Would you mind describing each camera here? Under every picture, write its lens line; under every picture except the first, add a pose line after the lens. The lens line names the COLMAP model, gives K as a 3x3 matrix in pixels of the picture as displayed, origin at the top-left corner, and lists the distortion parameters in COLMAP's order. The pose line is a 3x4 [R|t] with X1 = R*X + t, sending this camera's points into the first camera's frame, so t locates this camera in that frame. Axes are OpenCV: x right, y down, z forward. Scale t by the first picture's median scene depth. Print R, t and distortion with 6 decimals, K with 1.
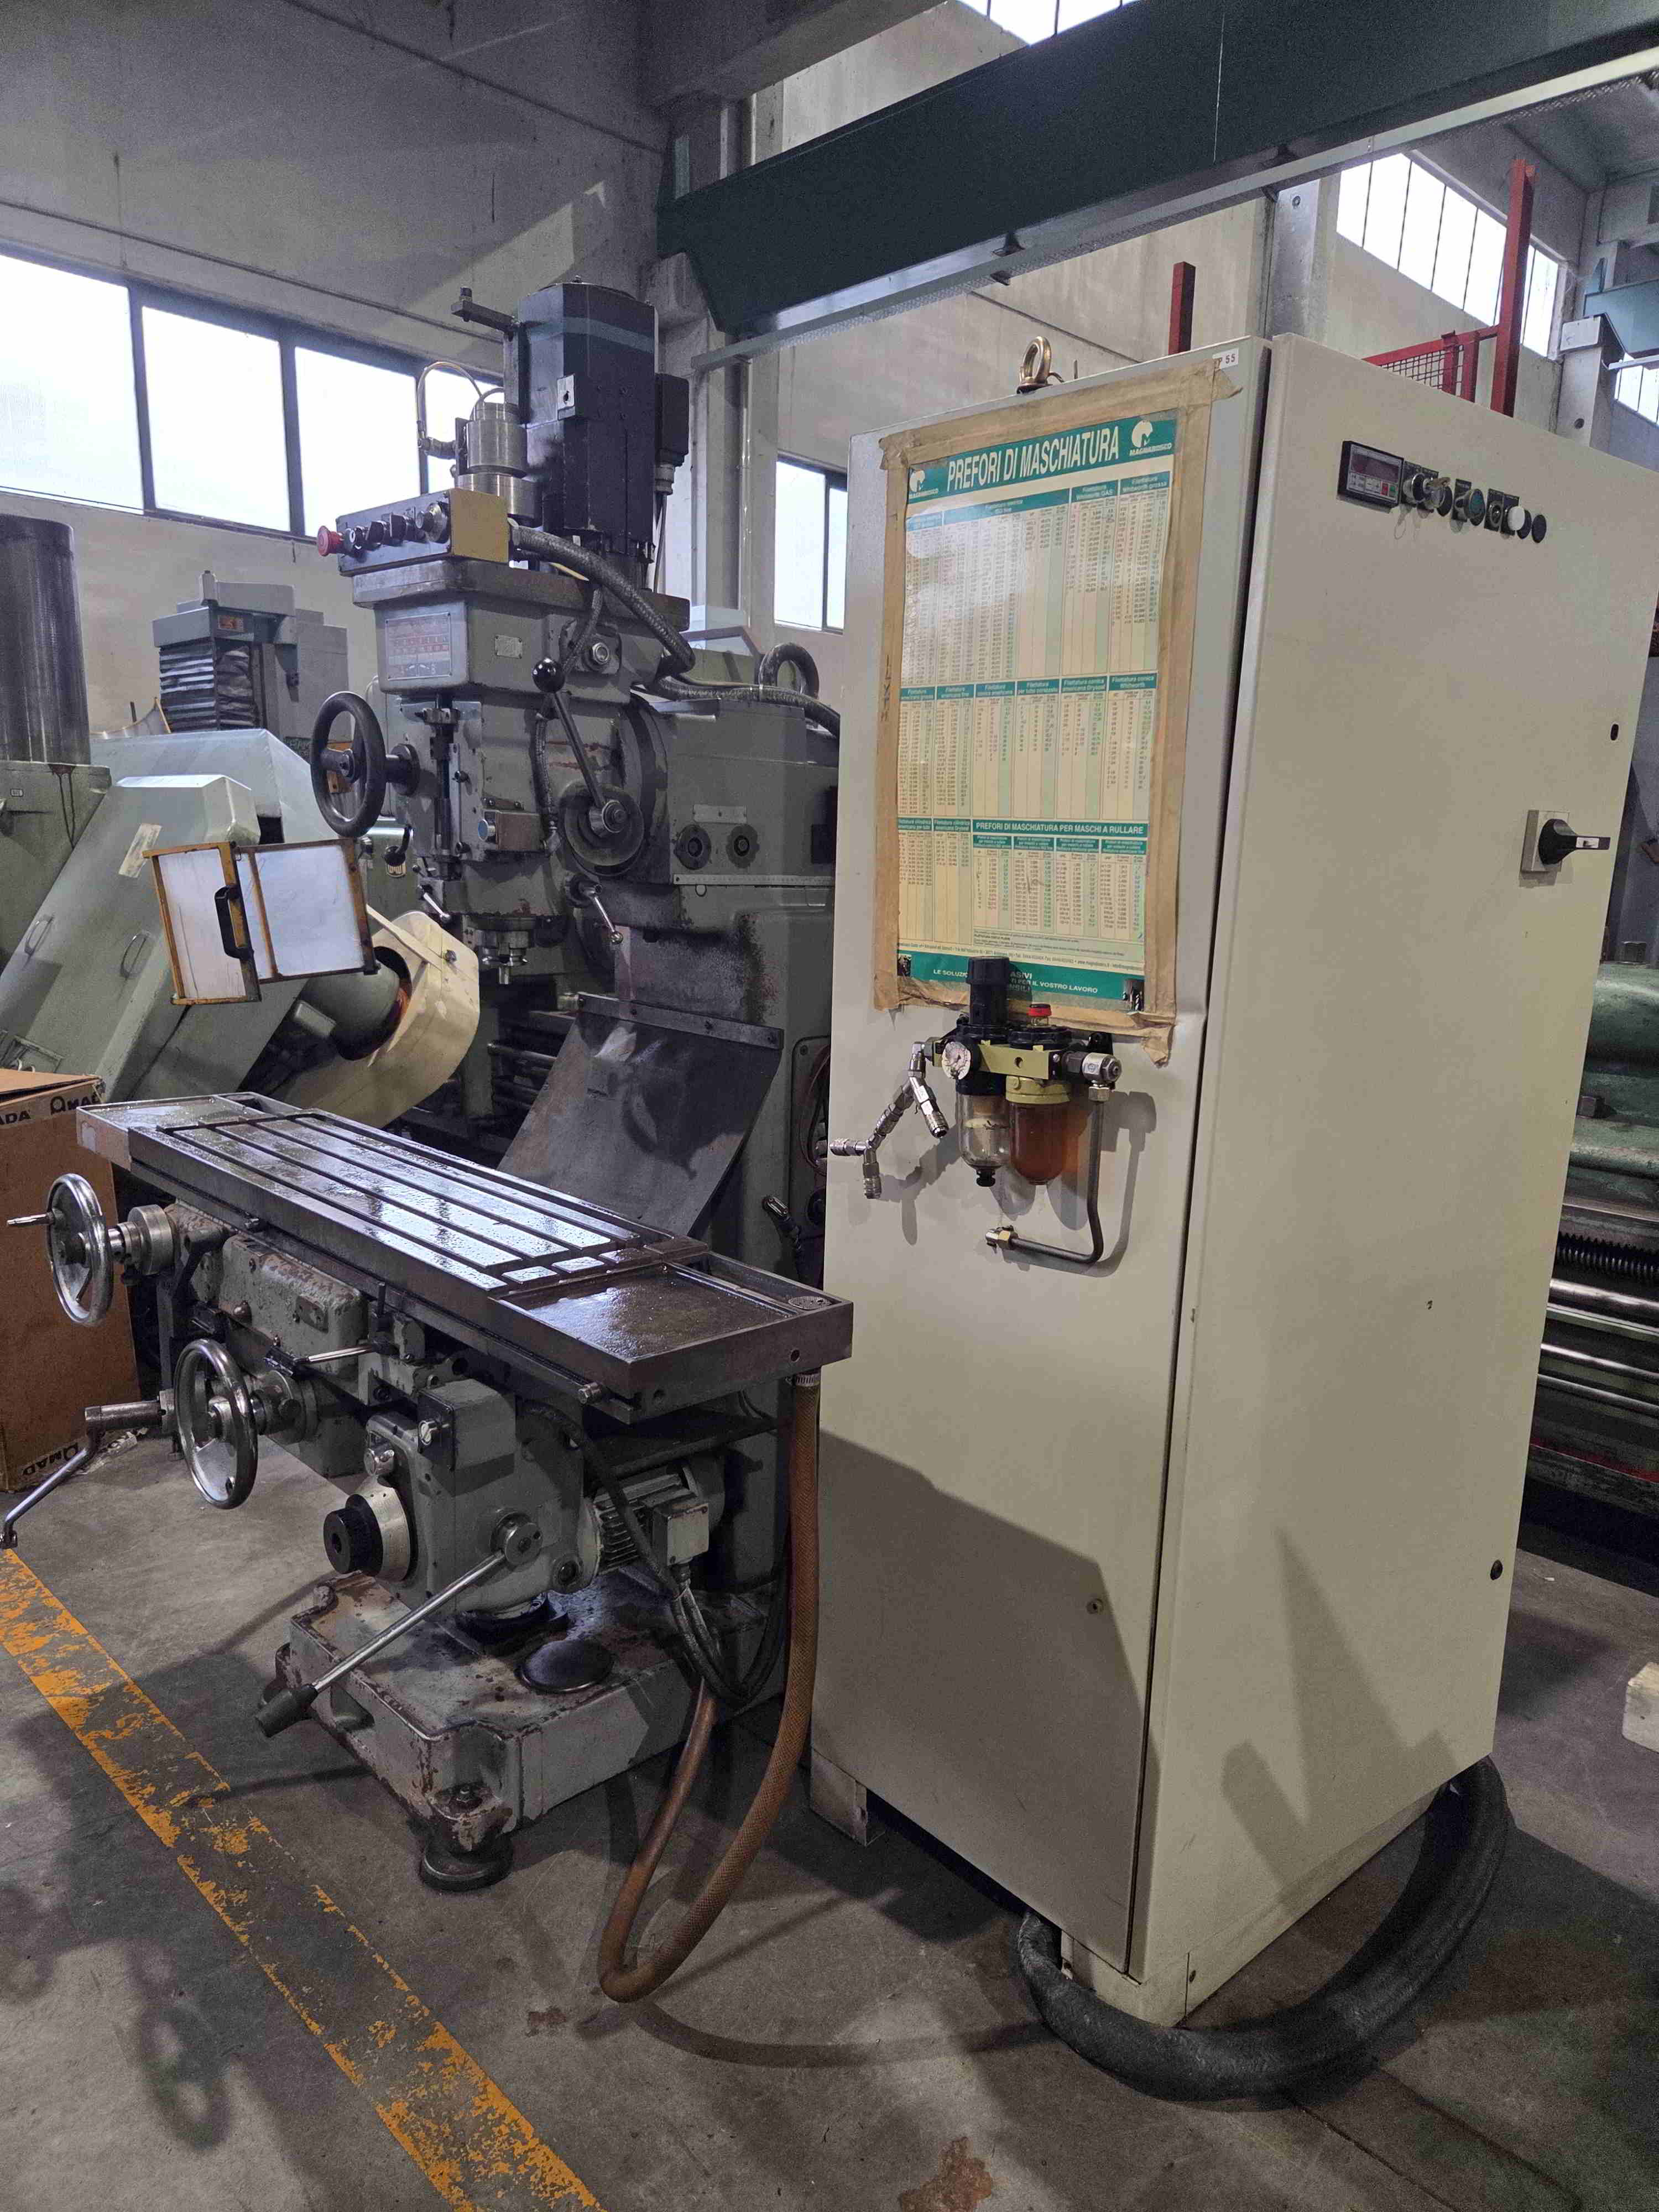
lens RADIAL K [[1483.5, 0, 853.0], [0, 1483.5, 1122.4], [0, 0, 1]] dist [0.076380, -0.055428]
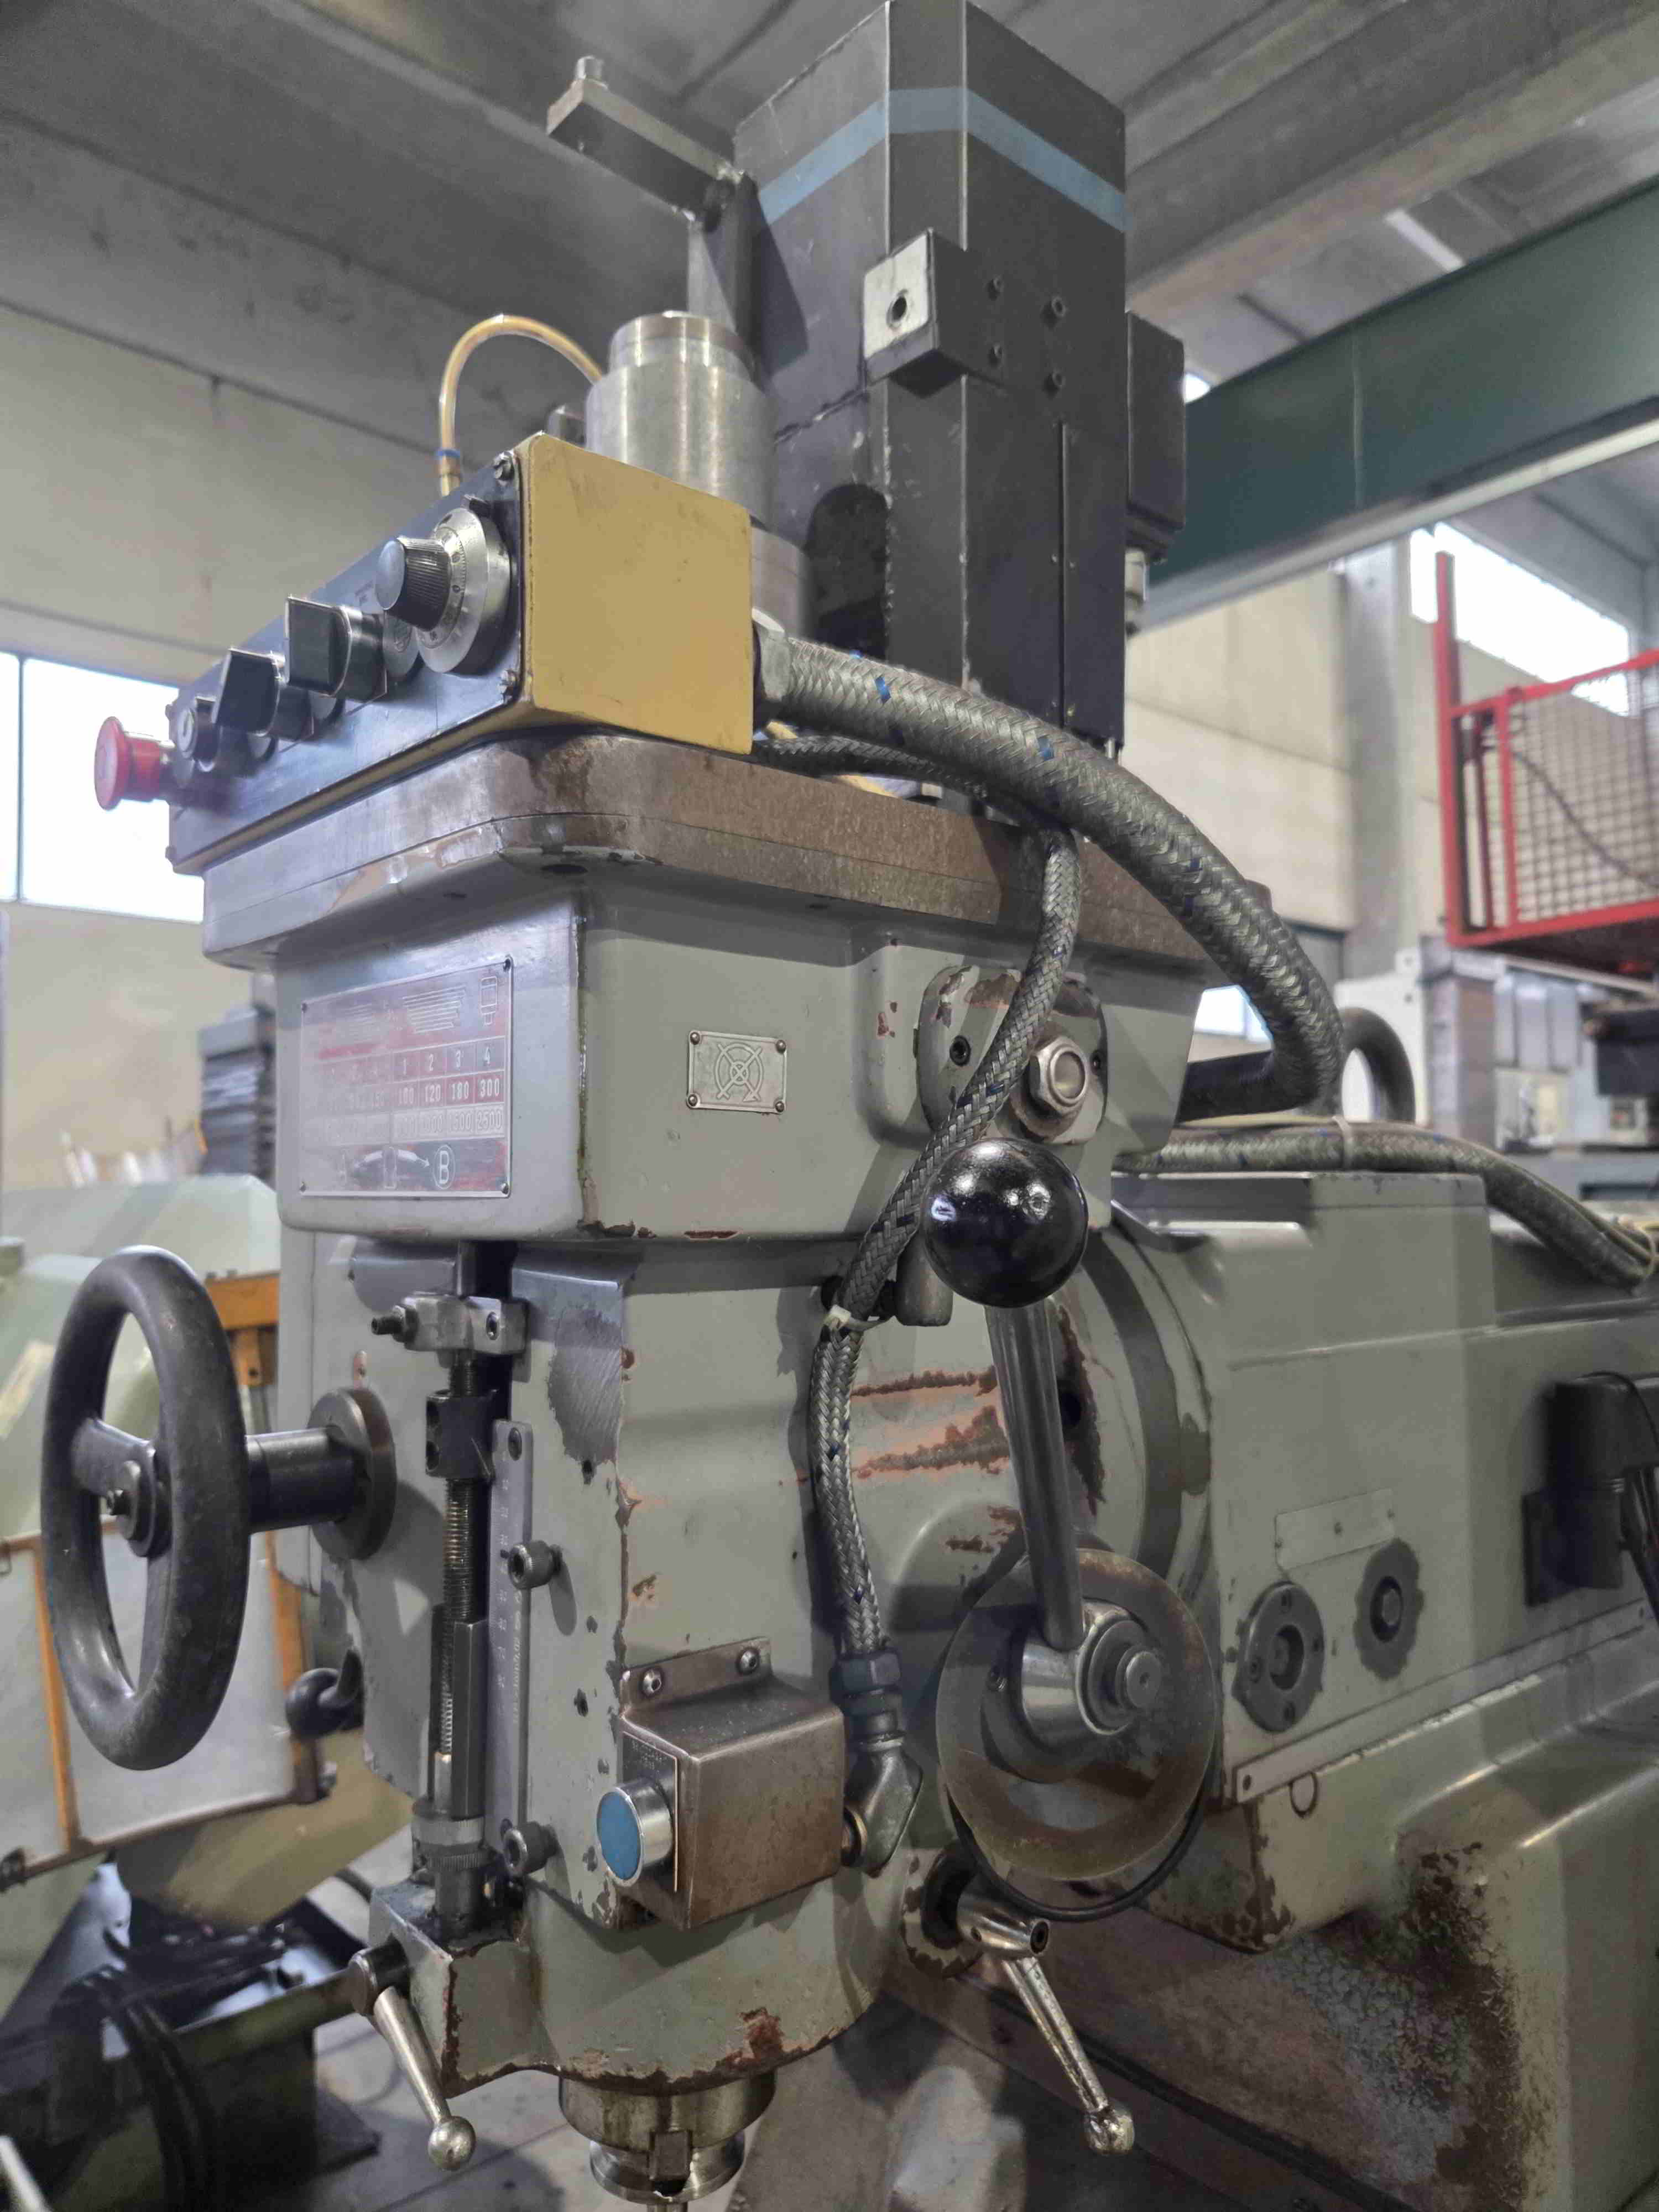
lens RADIAL K [[1499.1, 0, 856.5], [0, 1499.1, 1106.1], [0, 0, 1]] dist [0.059138, -0.050708]
pose [[0.998135, -0.041082, -0.045147, -0.194406], [0.028671, 0.968486, -0.247413, -0.243853], [0.053888, 0.245657, 0.967858, 0.743027]]
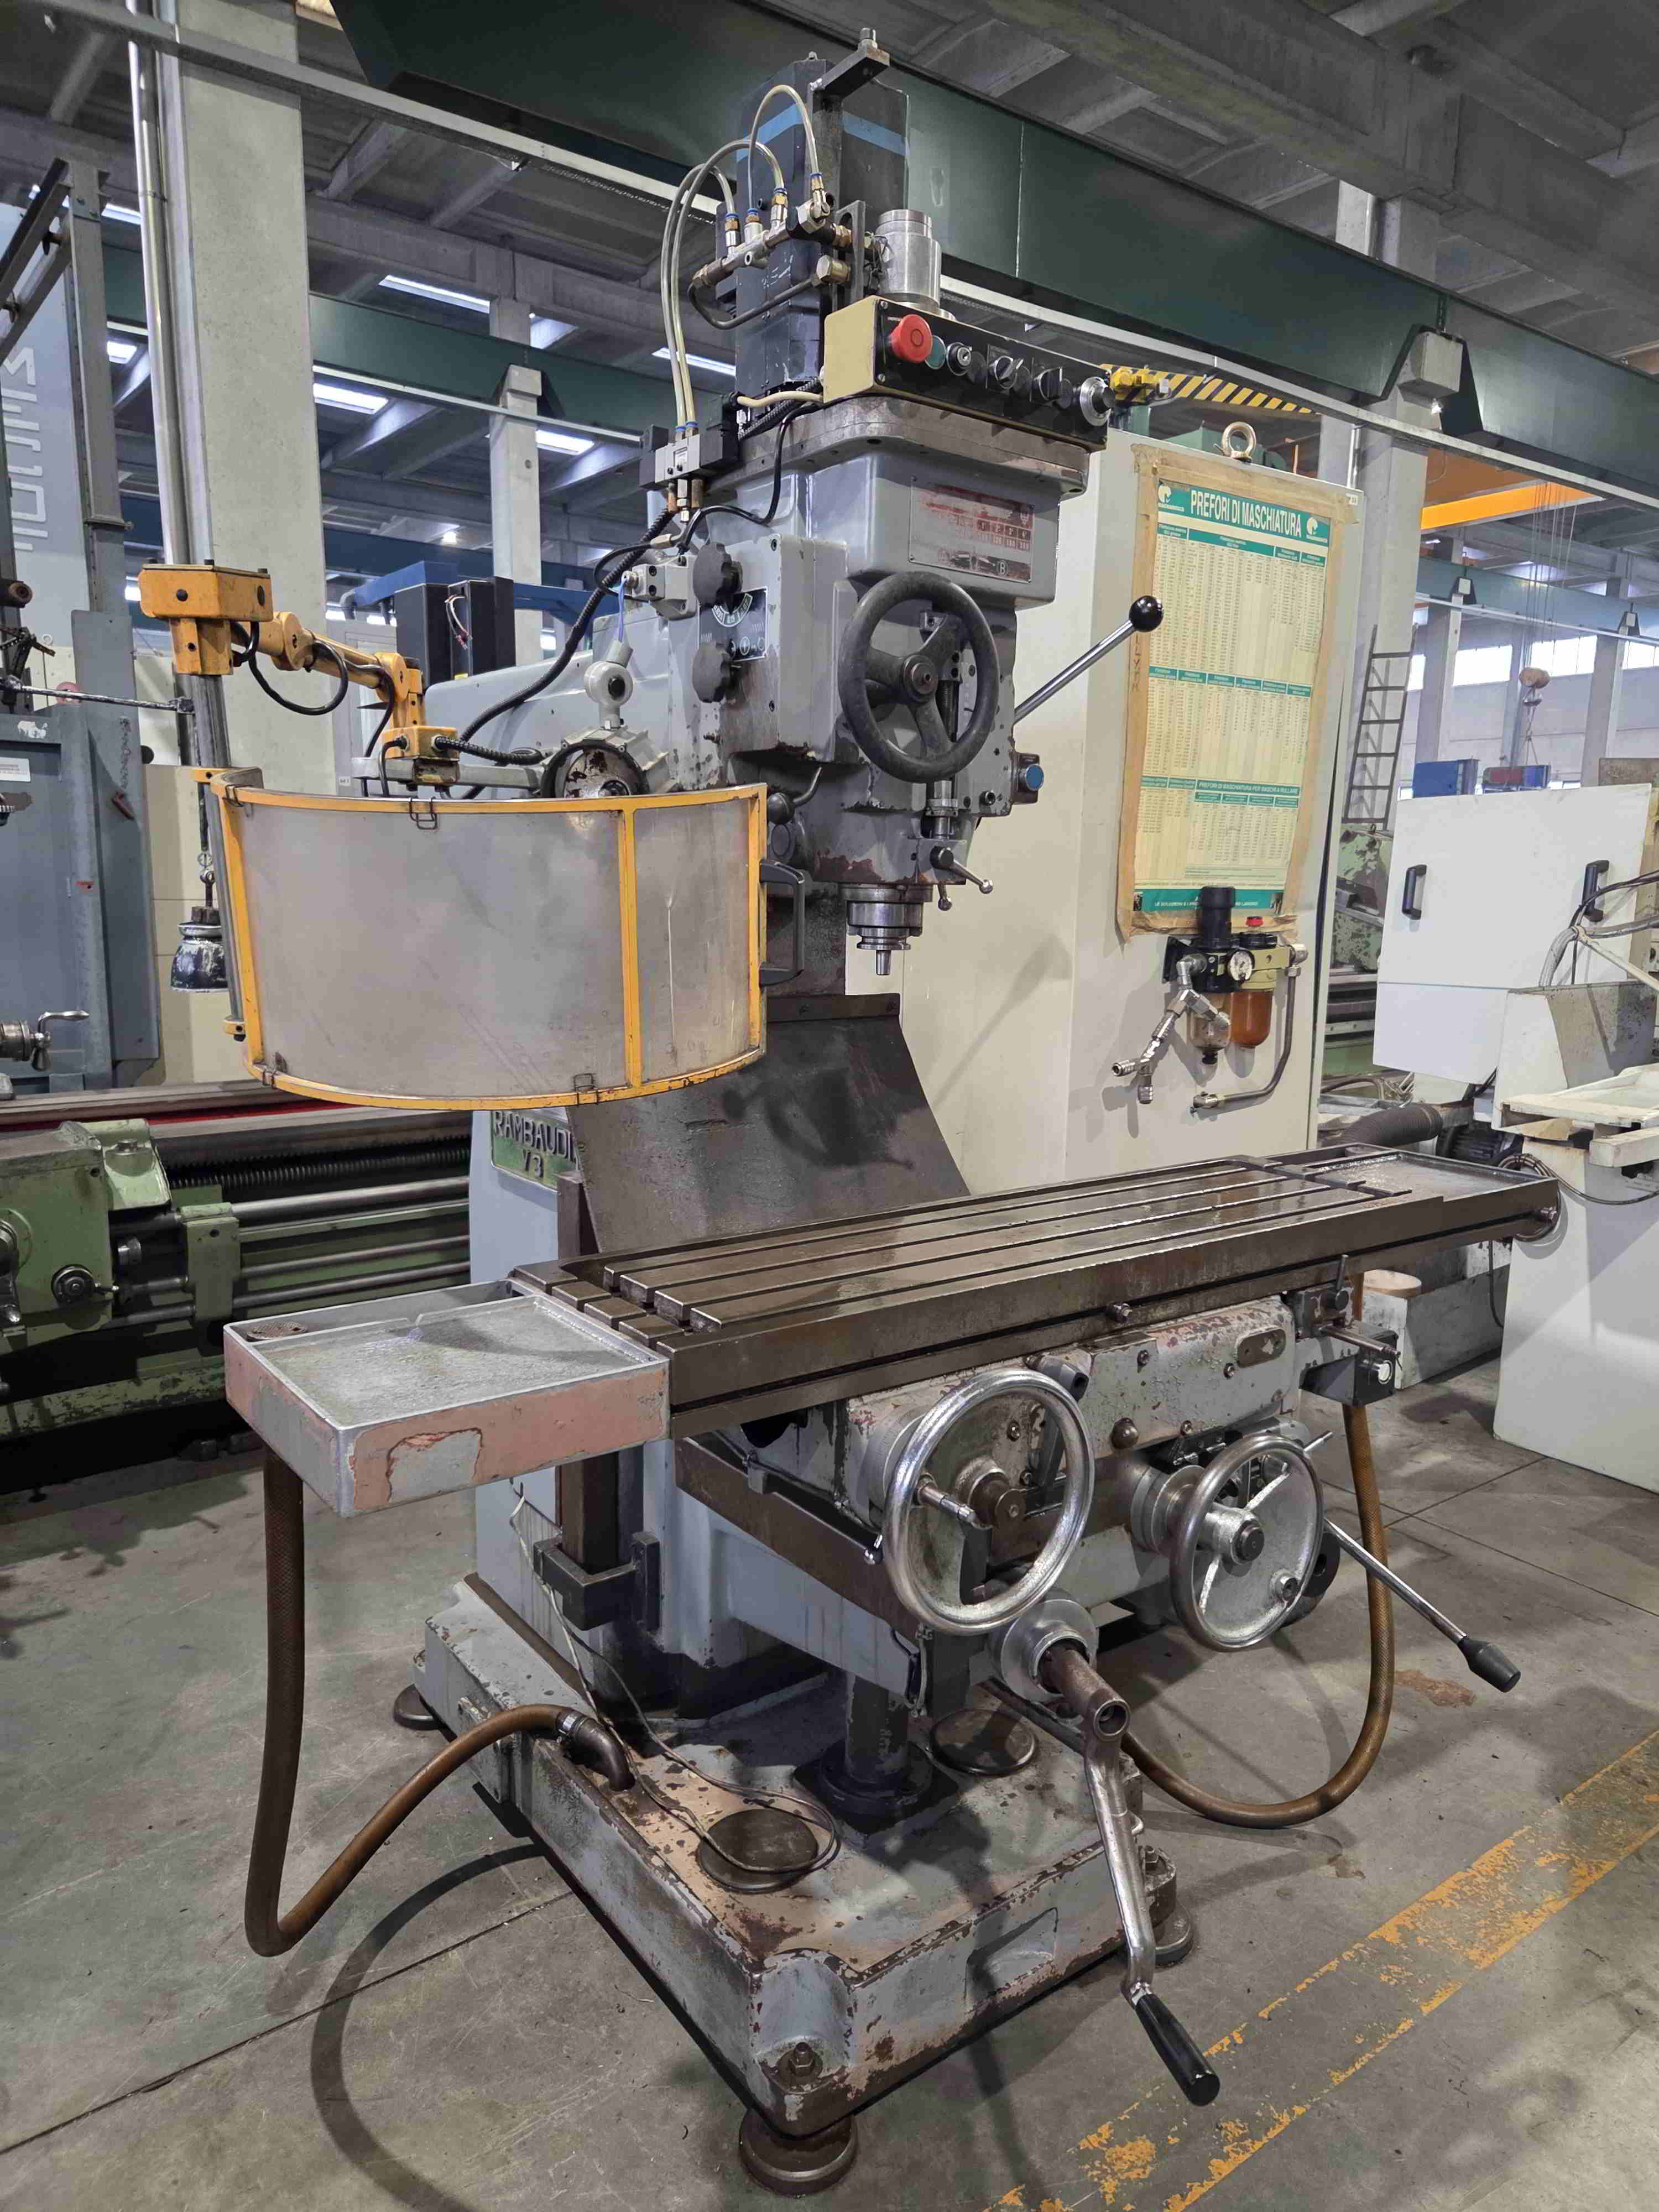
lens RADIAL K [[1491.4, 0, 842.0], [0, 1491.4, 1112.8], [0, 0, 1]] dist [0.080082, -0.066006]
pose [[0.125954, -0.193006, 0.973080, -1.102585], [0.175429, 0.969766, 0.169641, -0.173546], [-0.976402, 0.149339, 0.156005, 0.995867]]
